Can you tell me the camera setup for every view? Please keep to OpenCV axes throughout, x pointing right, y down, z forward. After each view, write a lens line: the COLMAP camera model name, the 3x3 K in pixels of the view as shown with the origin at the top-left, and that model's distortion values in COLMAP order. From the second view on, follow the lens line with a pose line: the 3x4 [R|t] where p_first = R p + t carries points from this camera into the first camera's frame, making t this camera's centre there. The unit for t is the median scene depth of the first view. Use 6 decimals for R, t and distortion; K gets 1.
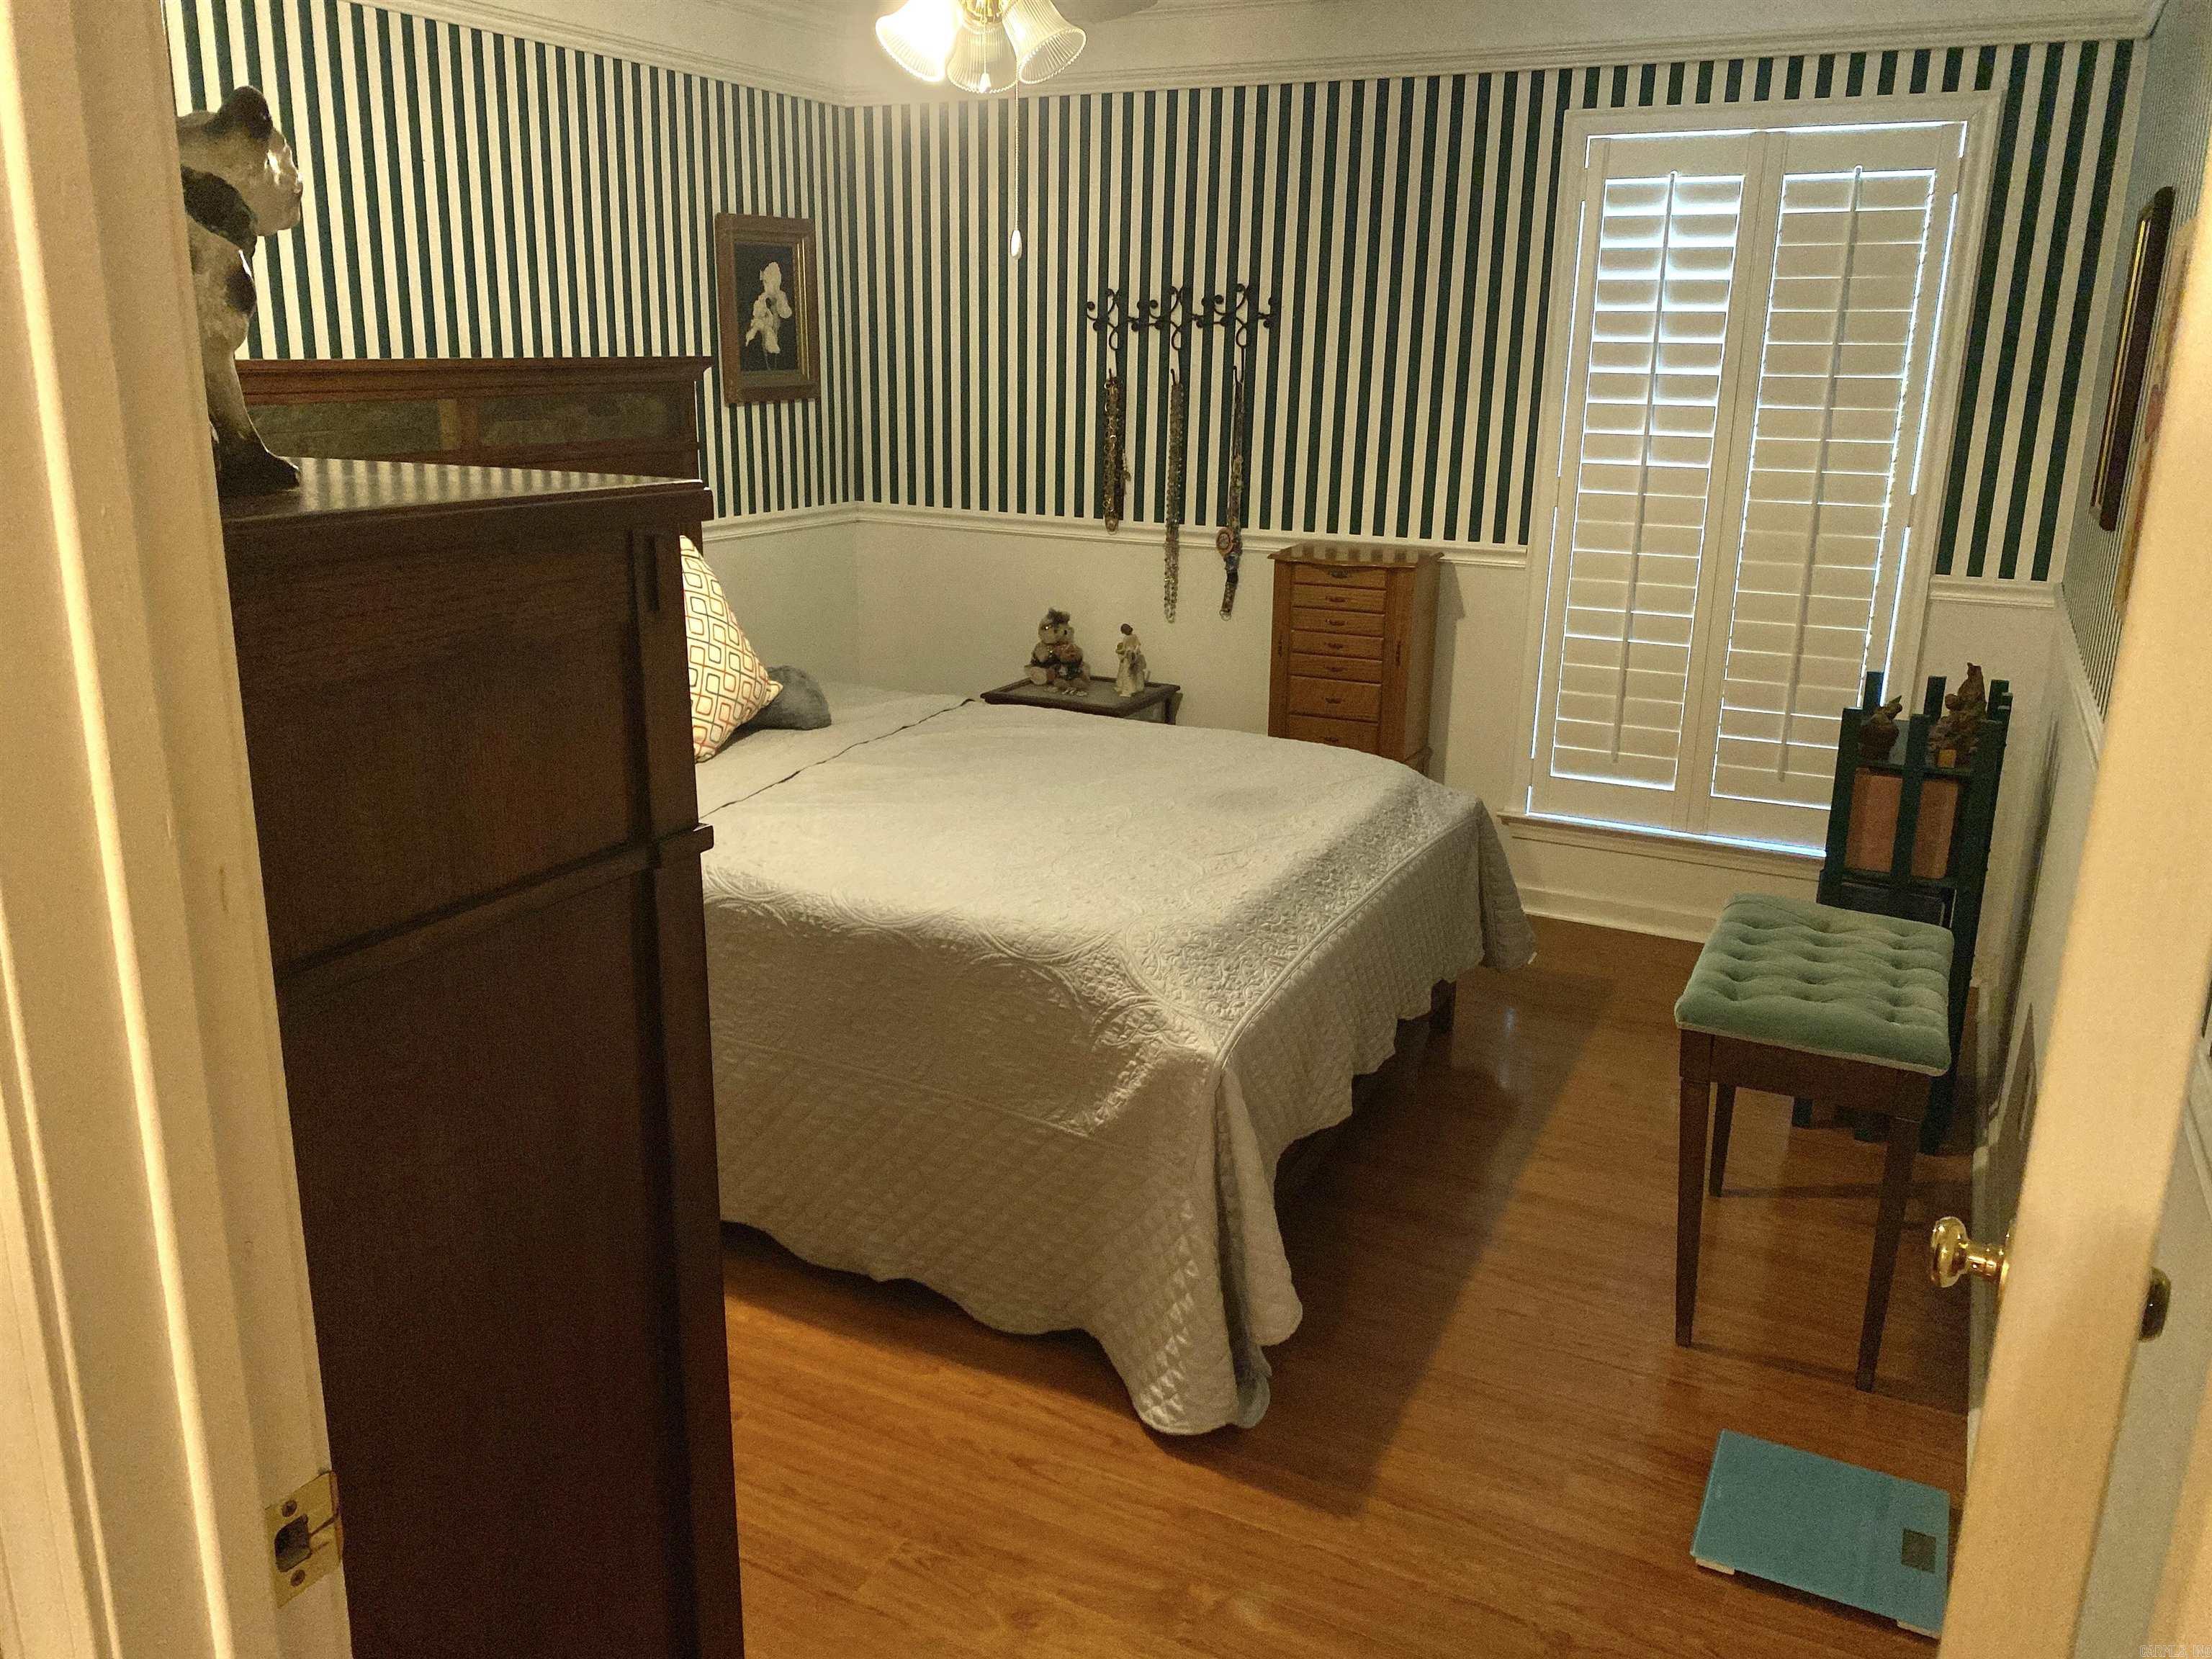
lens RADIAL K [[1679.3, 0, 1104.8], [0, 1679.3, 840.9], [0, 0, 1]] dist [0.025404, -0.031750]
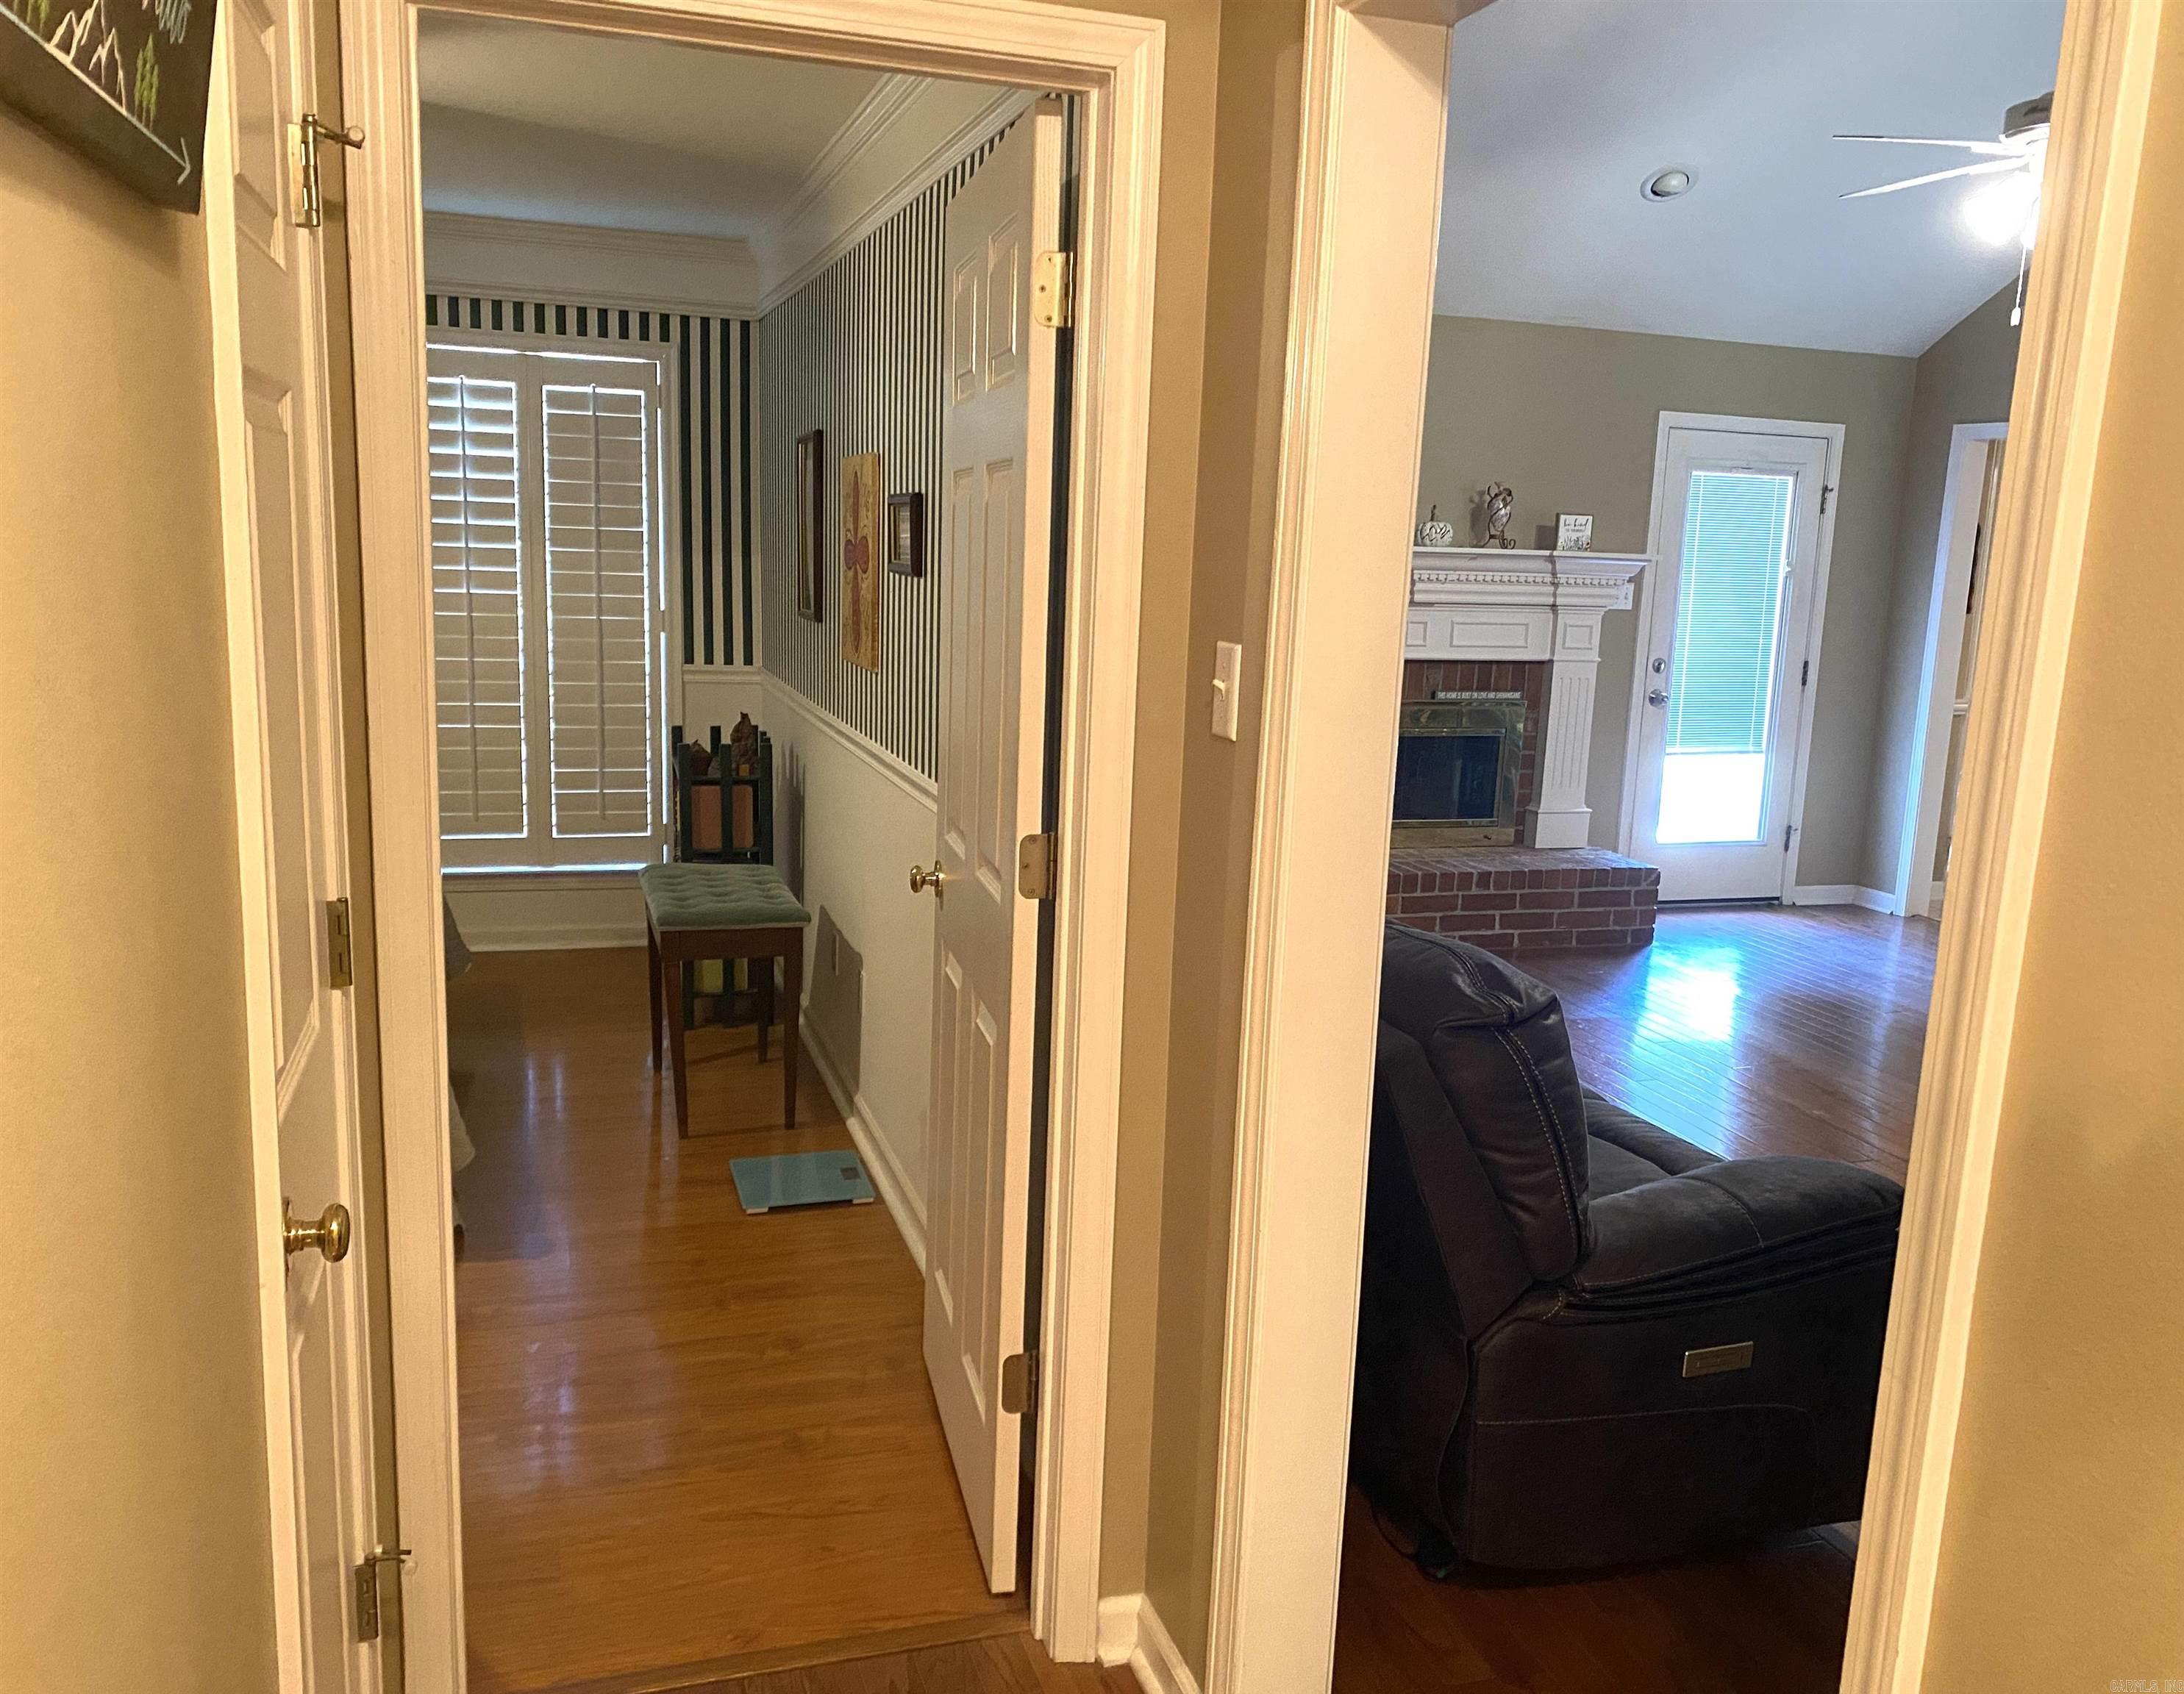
lens RADIAL K [[1704.1, 0, 1071.8], [0, 1704.1, 866.0], [0, 0, 1]] dist [0.002230, -0.016570]
pose [[0.722939, -0.118385, 0.680693, -0.289998], [0.164700, 0.986338, -0.003379, 0.074060], [-0.670994, 0.114553, 0.732561, -0.281558]]
